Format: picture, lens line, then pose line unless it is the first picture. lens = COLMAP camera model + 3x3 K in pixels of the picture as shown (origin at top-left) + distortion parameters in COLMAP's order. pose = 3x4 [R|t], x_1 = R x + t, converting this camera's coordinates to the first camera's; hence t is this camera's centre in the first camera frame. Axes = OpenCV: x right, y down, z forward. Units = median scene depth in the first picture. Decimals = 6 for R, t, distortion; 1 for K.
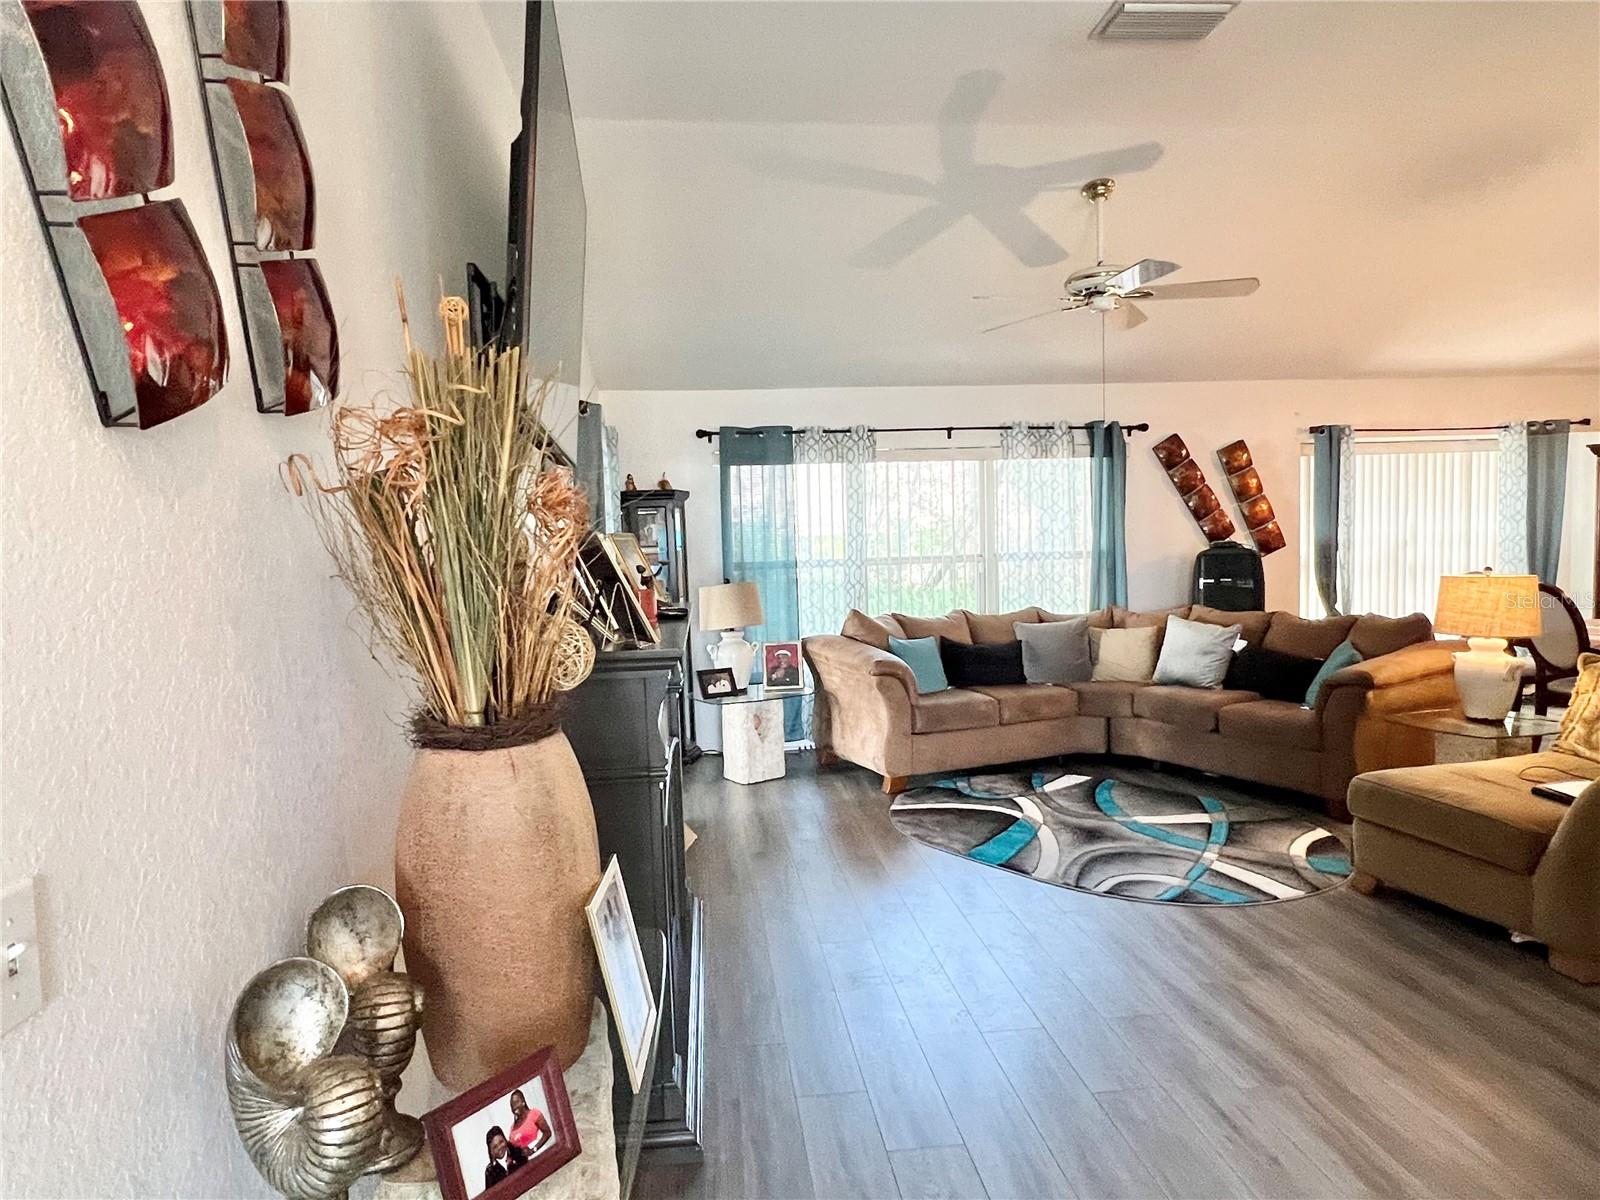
lens RADIAL K [[986.5, 0, 791.3], [0, 986.5, 611.5], [0, 0, 1]] dist [-0.007542, 0.004311]
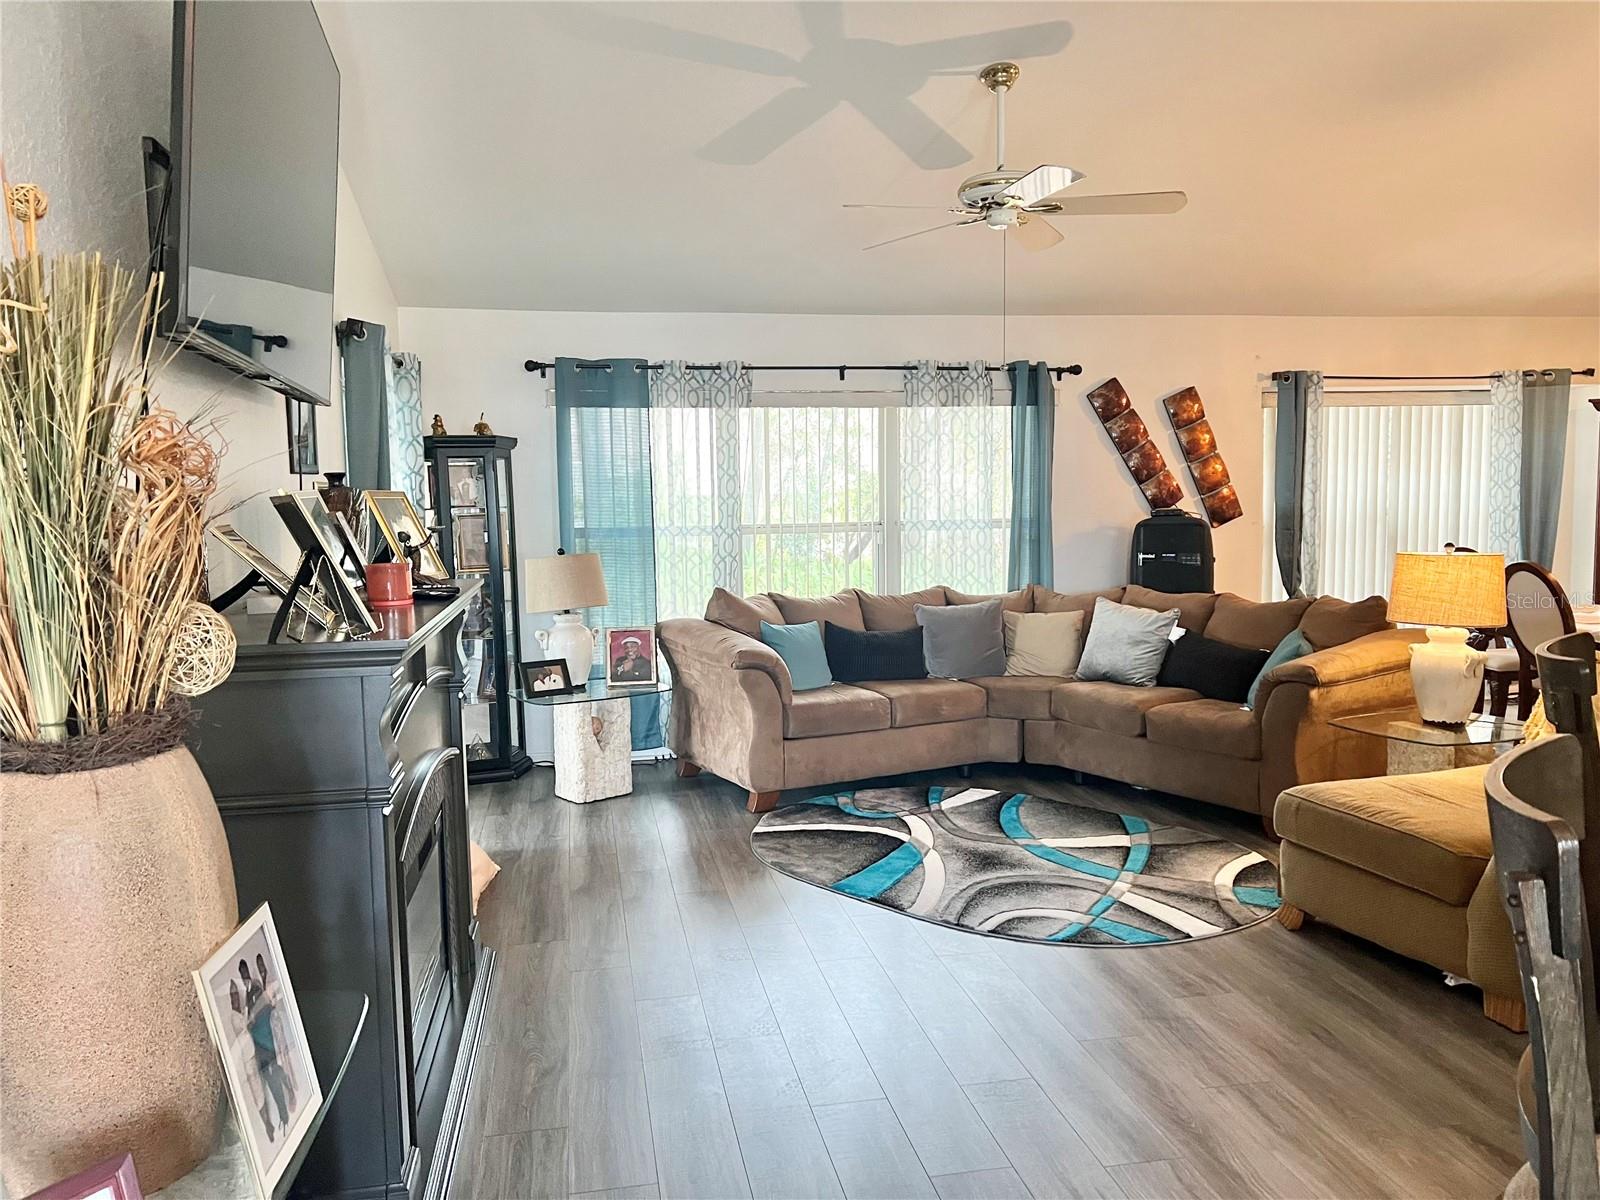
lens RADIAL K [[1207.0, 0, 798.5], [0, 1207.0, 609.4], [0, 0, 1]] dist [0.069429, -0.083206]
pose [[0.996451, 0.005565, 0.083986, 0.046849], [-0.007080, 0.999817, 0.017745, -0.002304], [-0.083872, -0.018277, 0.996309, -0.001701]]
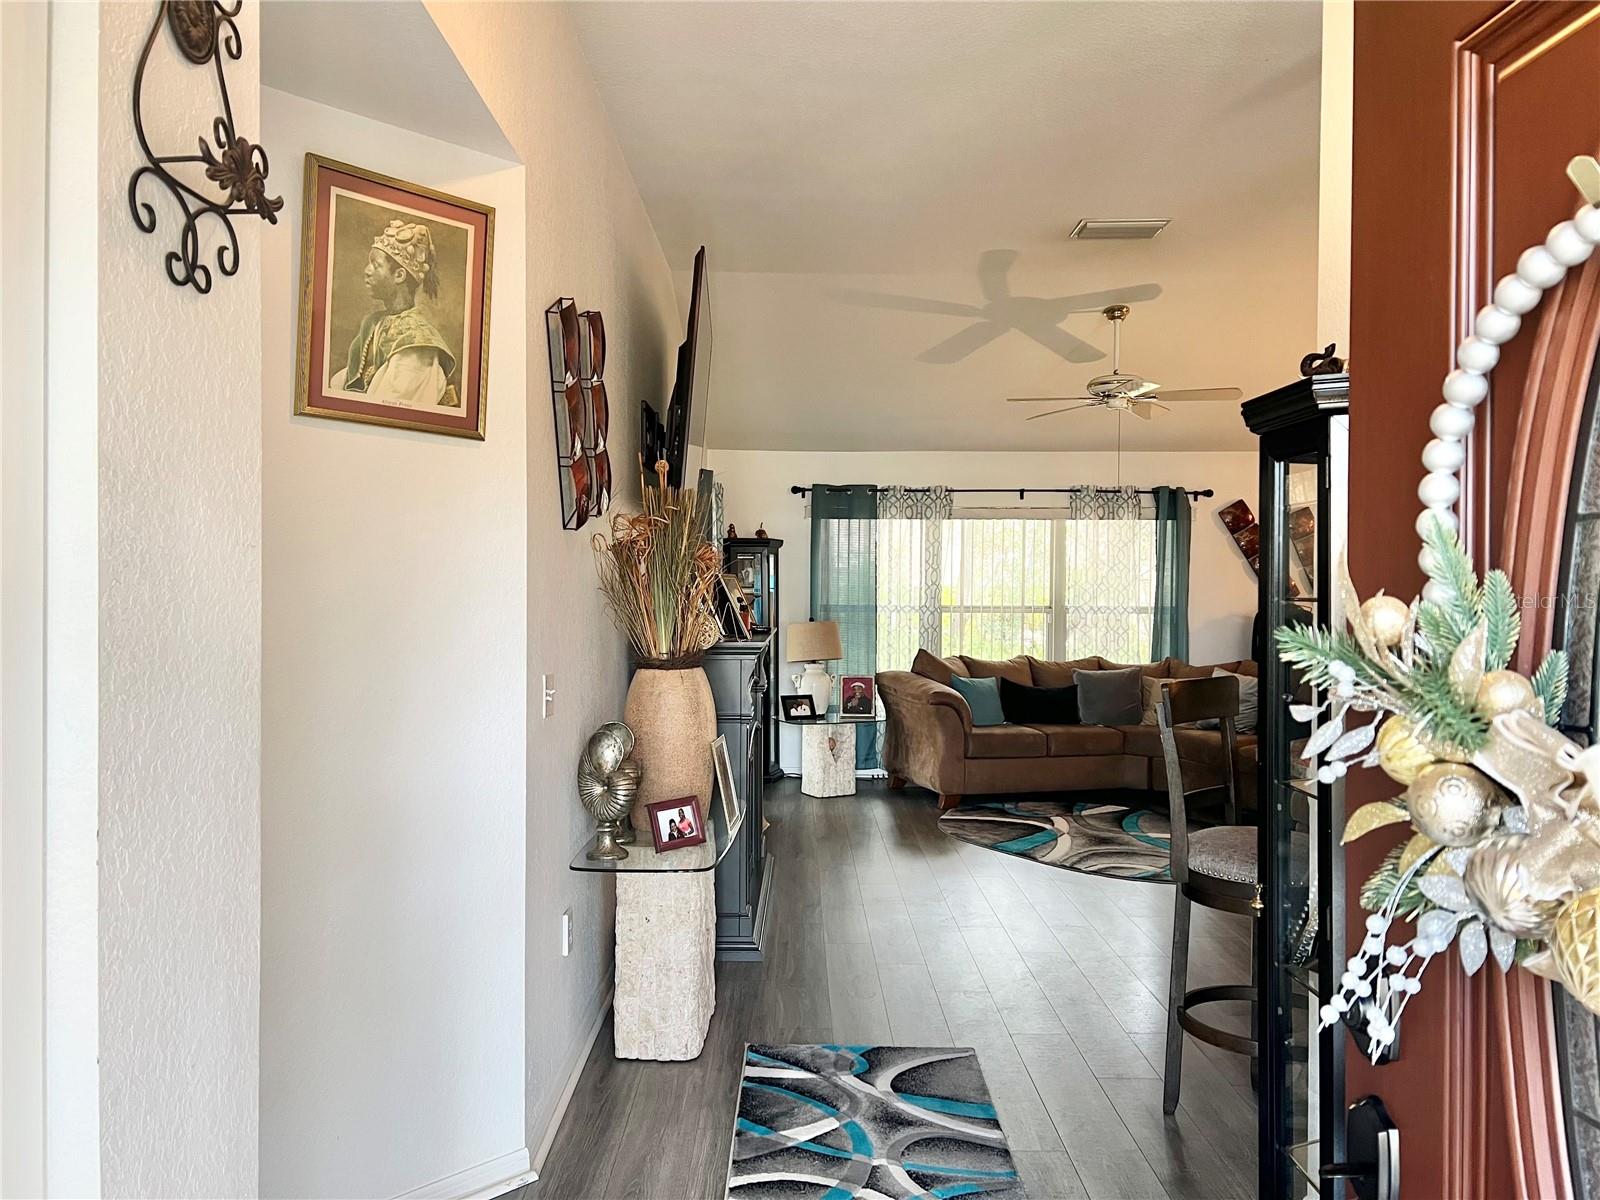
lens RADIAL K [[1207.0, 0, 776.2], [0, 1207.0, 603.2], [0, 0, 1]] dist [0.069429, -0.083206]
pose [[0.992544, 0.038417, -0.115678, 0.057075], [-0.045368, 0.997281, -0.058070, 0.034392], [0.113133, 0.062885, 0.991588, -0.408320]]
